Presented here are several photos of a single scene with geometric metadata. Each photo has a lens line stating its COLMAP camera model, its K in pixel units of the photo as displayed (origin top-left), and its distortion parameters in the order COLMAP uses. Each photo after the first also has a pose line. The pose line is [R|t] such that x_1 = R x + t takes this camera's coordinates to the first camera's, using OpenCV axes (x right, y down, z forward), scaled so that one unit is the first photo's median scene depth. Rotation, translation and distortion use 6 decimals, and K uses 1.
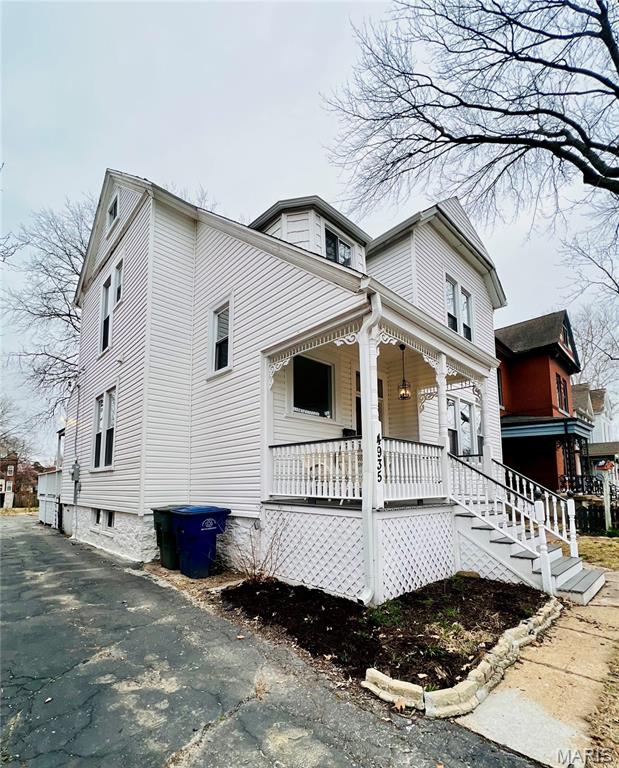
lens RADIAL K [[357.6, 0, 296.9], [0, 357.6, 448.1], [0, 0, 1]] dist [-0.007959, 0.003169]
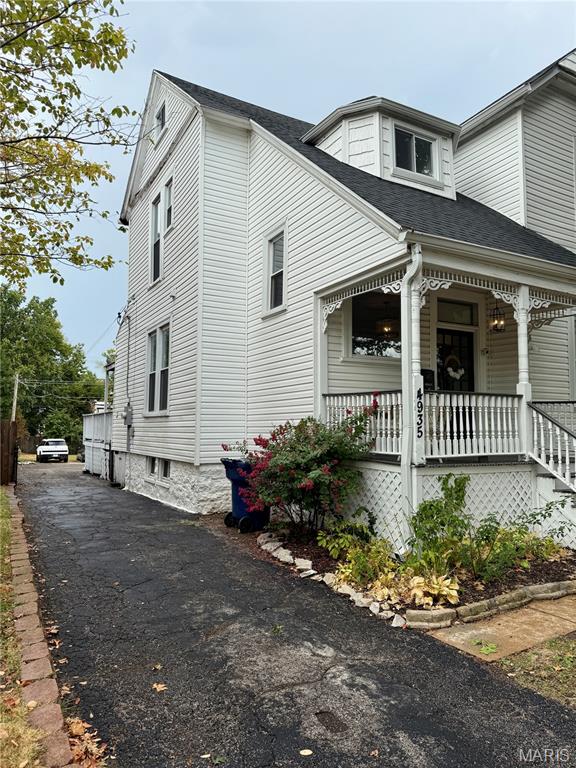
lens RADIAL K [[539.1, 0, 286.5], [0, 539.1, 381.3], [0, 0, 1]] dist [0.046089, -0.059514]
pose [[0.968962, -0.009752, -0.247016, 0.150649], [0.014567, 0.999738, 0.017673, -0.056592], [0.246779, -0.020723, 0.968850, -0.326066]]
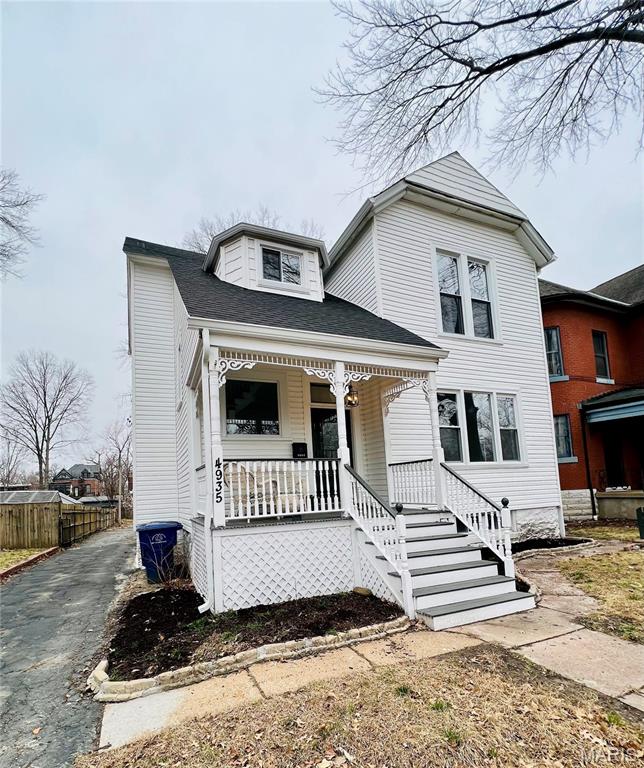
lens RADIAL K [[371.3, 0, 297.1], [0, 371.3, 461.5], [0, 0, 1]] dist [0.000561, -0.001104]
pose [[0.937484, -0.071872, -0.340526, 0.522225], [0.081002, 0.996634, 0.012651, -0.015491], [0.338470, -0.039444, 0.940150, 0.011796]]
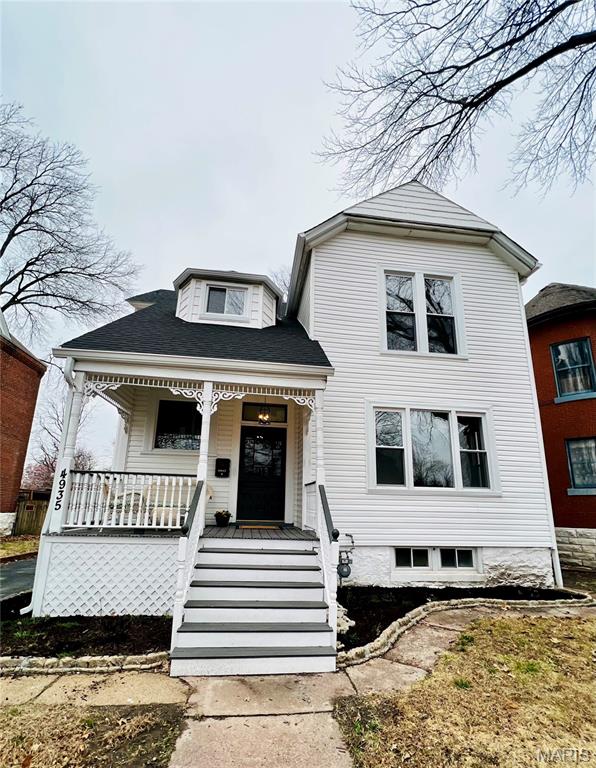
lens RADIAL K [[345.4, 0, 295.2], [0, 345.4, 430.3], [0, 0, 1]] dist [-0.001493, -0.000365]
pose [[0.816896, -0.104770, -0.567190, 0.957239], [0.033944, 0.990393, -0.134054, 0.007719], [0.575785, 0.090255, 0.812604, 0.305557]]
